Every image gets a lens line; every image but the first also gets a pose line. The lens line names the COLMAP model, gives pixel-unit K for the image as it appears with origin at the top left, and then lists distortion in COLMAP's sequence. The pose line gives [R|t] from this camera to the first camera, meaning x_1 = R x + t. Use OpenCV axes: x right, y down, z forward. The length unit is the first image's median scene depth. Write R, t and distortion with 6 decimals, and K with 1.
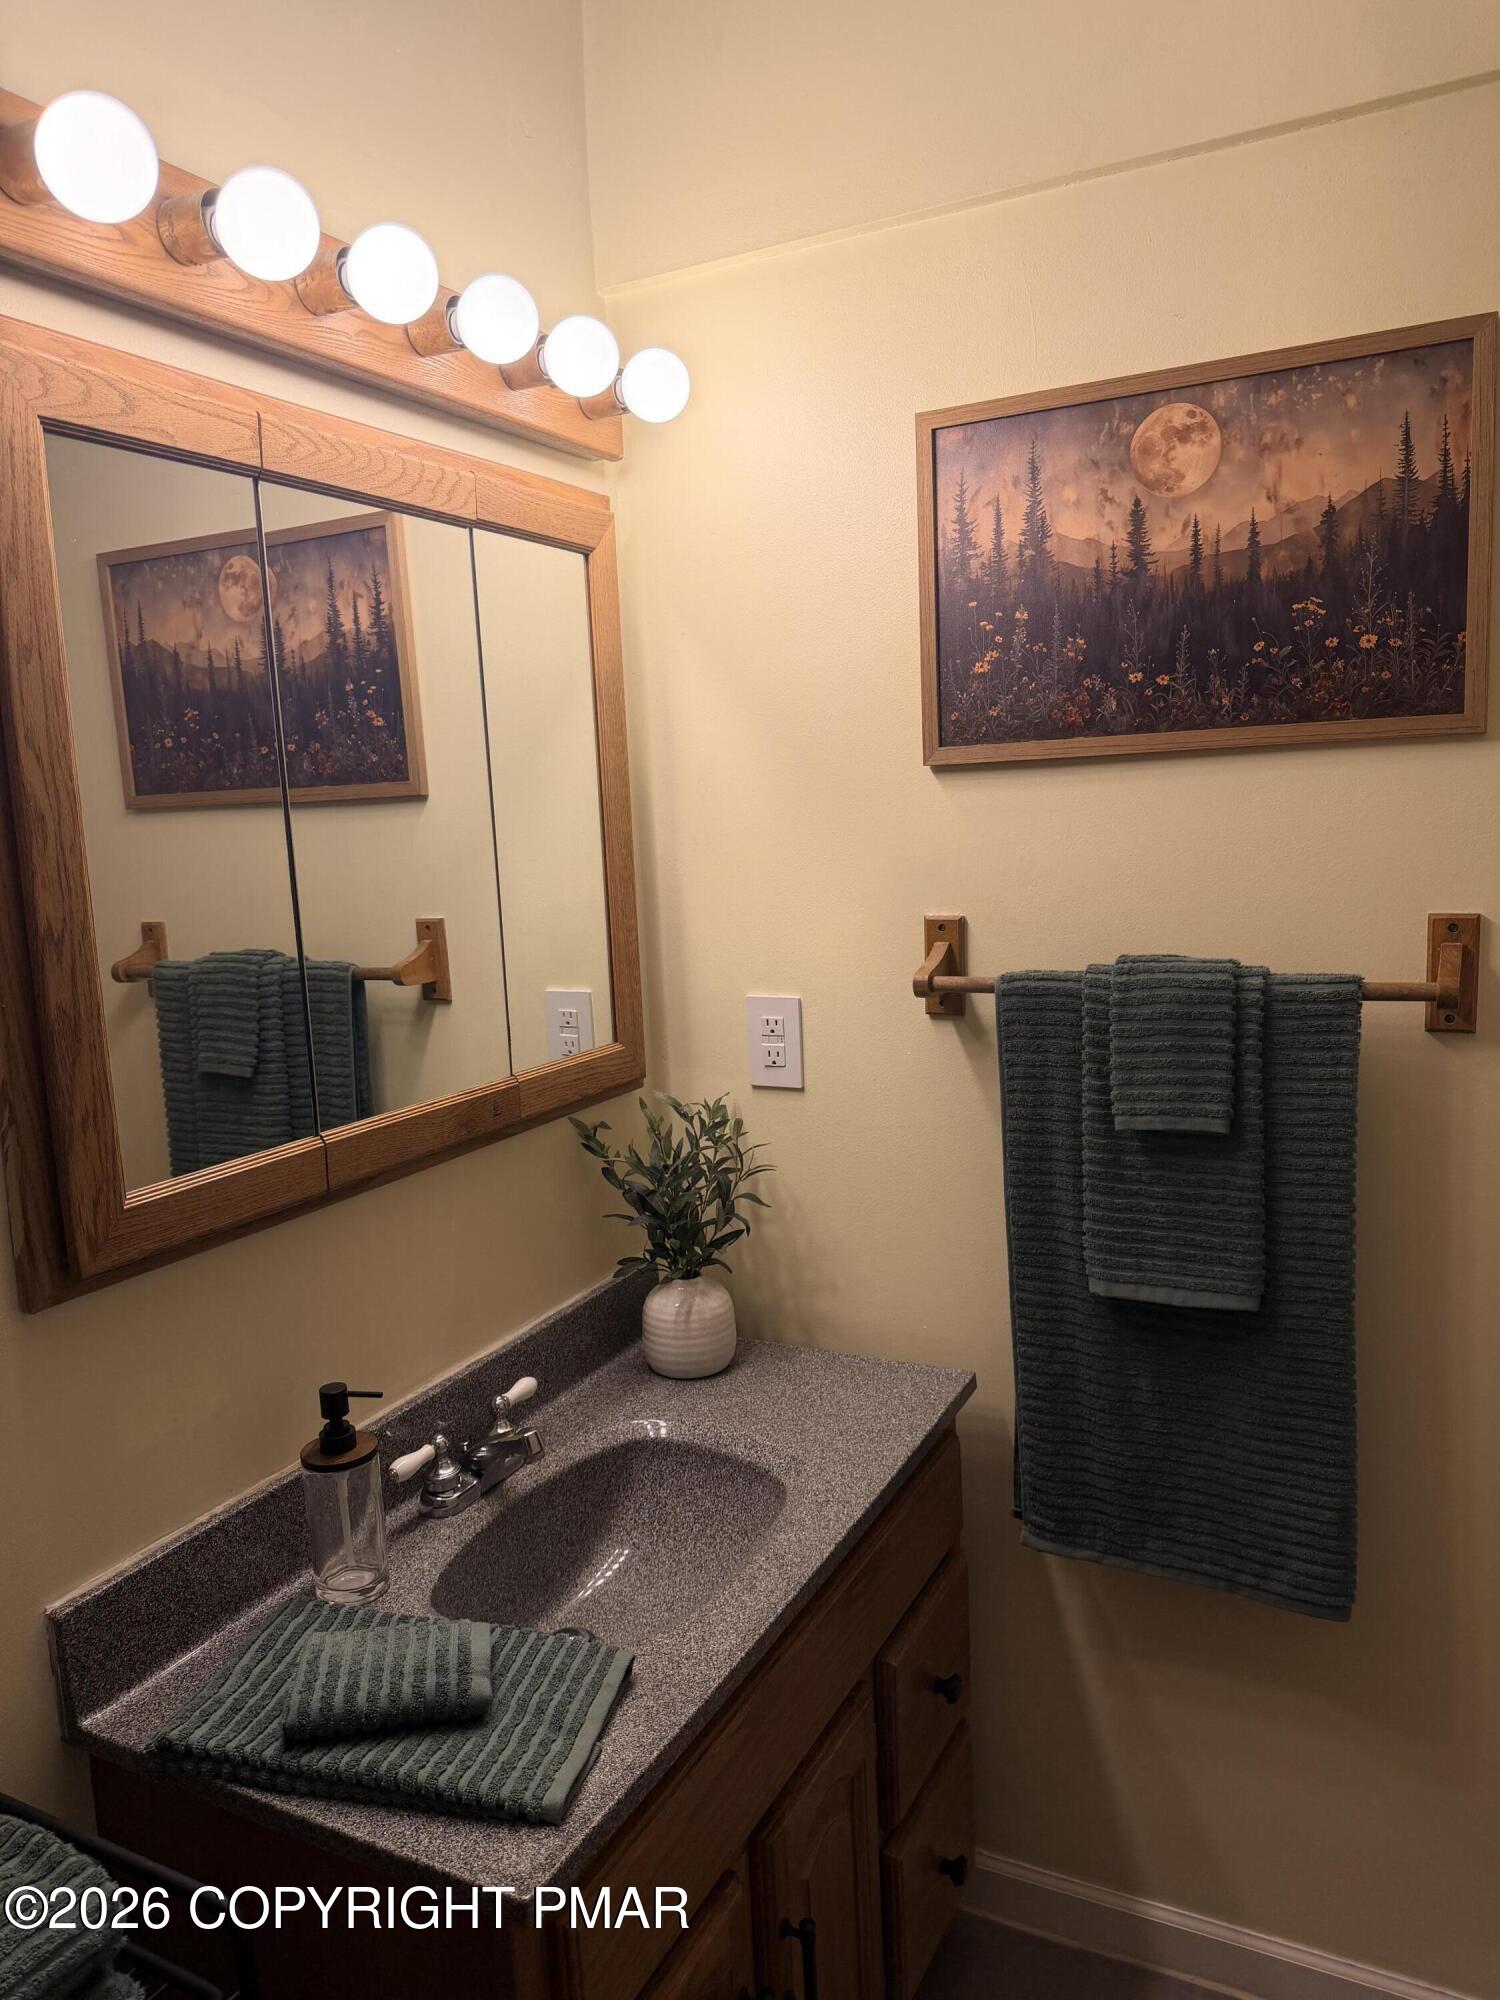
lens RADIAL K [[1445.9, 0, 743.2], [0, 1445.9, 1003.2], [0, 0, 1]] dist [0.042306, -0.057684]
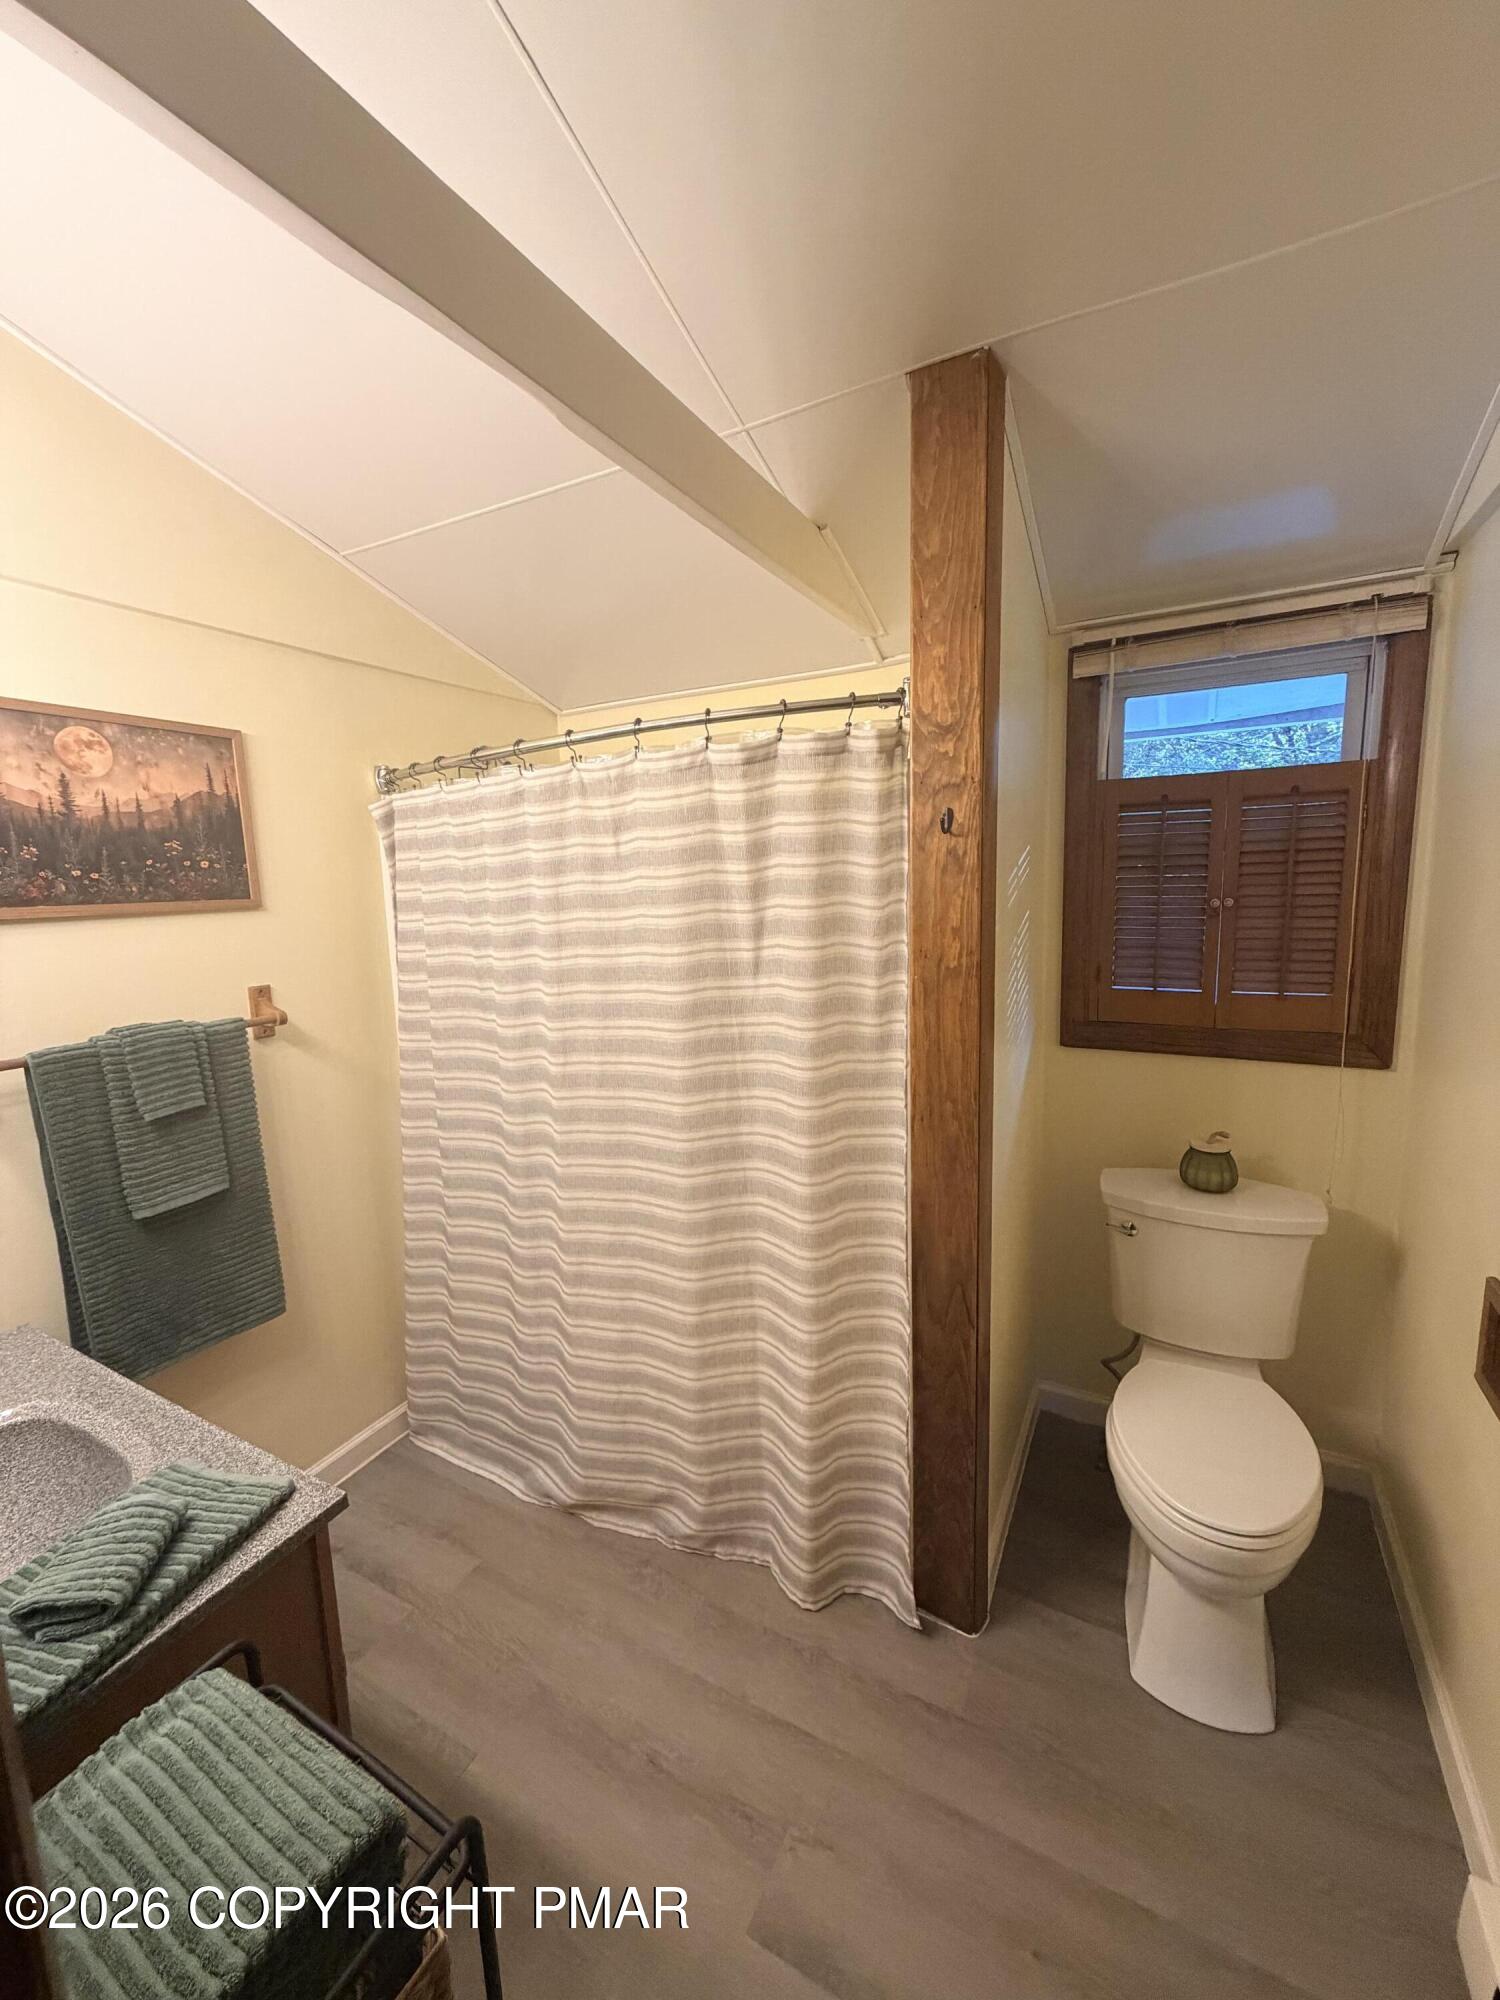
lens RADIAL K [[798.1, 0, 742.3], [0, 798.1, 990.8], [0, 0, 1]] dist [-0.003163, 0.000386]
pose [[0.027019, -0.090662, 0.995515, -0.700719], [0.175509, 0.980839, 0.084562, -0.026060], [-0.984107, 0.172437, 0.042413, 0.197348]]
